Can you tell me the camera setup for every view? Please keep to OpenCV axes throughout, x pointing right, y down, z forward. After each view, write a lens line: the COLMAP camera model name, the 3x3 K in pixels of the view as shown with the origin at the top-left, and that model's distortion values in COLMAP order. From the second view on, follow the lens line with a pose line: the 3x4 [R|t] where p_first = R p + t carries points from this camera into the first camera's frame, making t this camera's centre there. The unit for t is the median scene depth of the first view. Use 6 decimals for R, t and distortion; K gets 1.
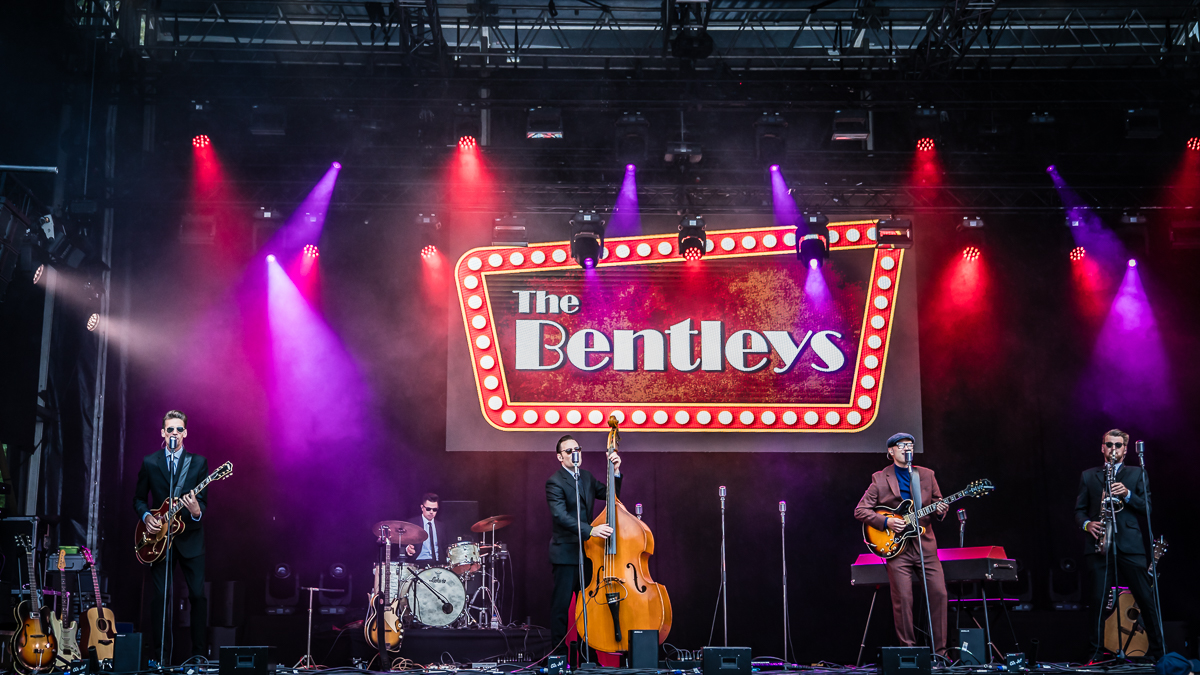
lens RADIAL K [[1791.8, 0, 618.2], [0, 1791.8, 283.4], [0, 0, 1]] dist [0.048056, 0.052188]
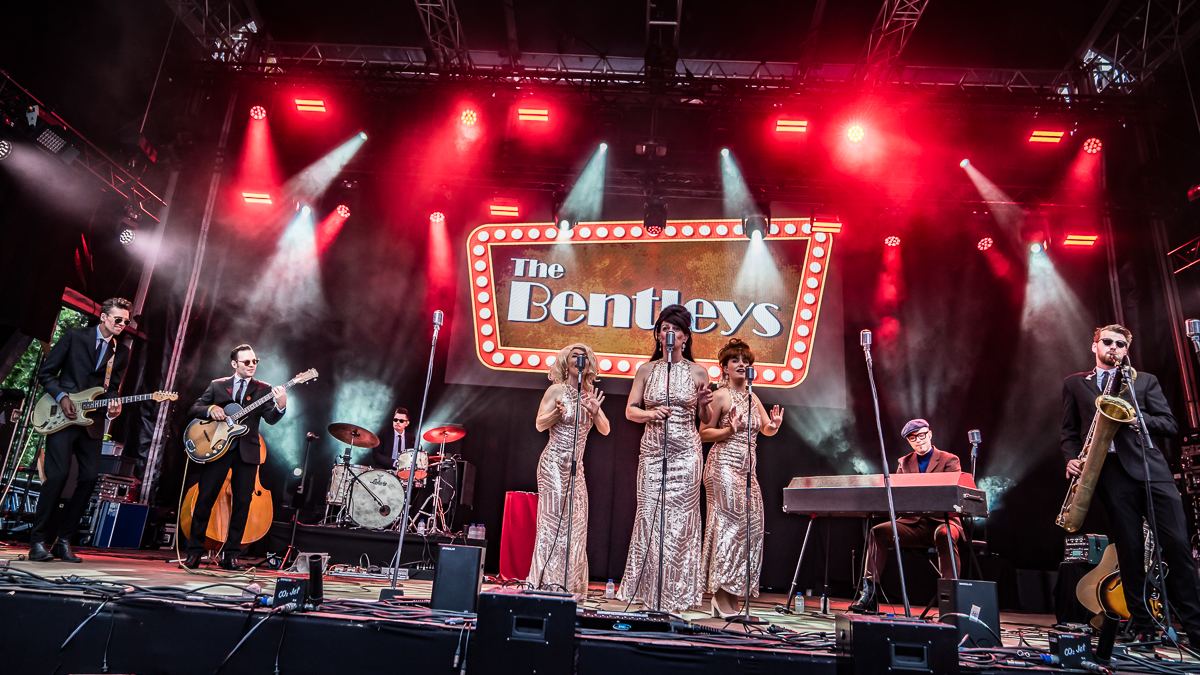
lens RADIAL K [[835.7, 0, 592.8], [0, 835.7, 267.0], [0, 0, 1]] dist [-0.017640, 0.004820]
pose [[0.994229, 0.043426, -0.098096, 0.054797], [-0.055789, 0.990329, -0.127028, 0.080815], [0.091631, 0.131767, 0.987037, 0.435091]]
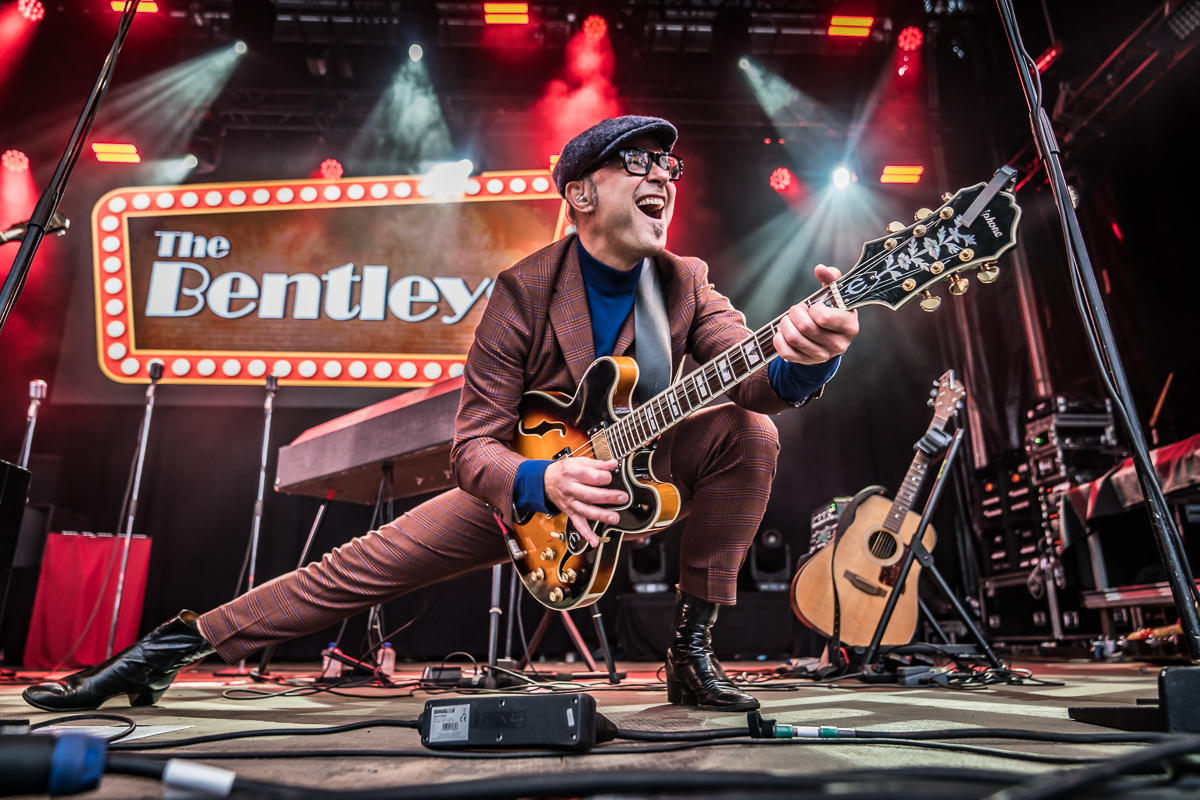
lens RADIAL K [[825.8, 0, 600.0], [0, 825.8, 400.0], [0, 0, 1]] dist [-0.015108, -0.001315]
pose [[0.999953, 0.002170, 0.009413, 0.161098], [-0.001364, 0.996392, -0.084862, 0.122790], [-0.009563, 0.084845, 0.996348, 0.596250]]
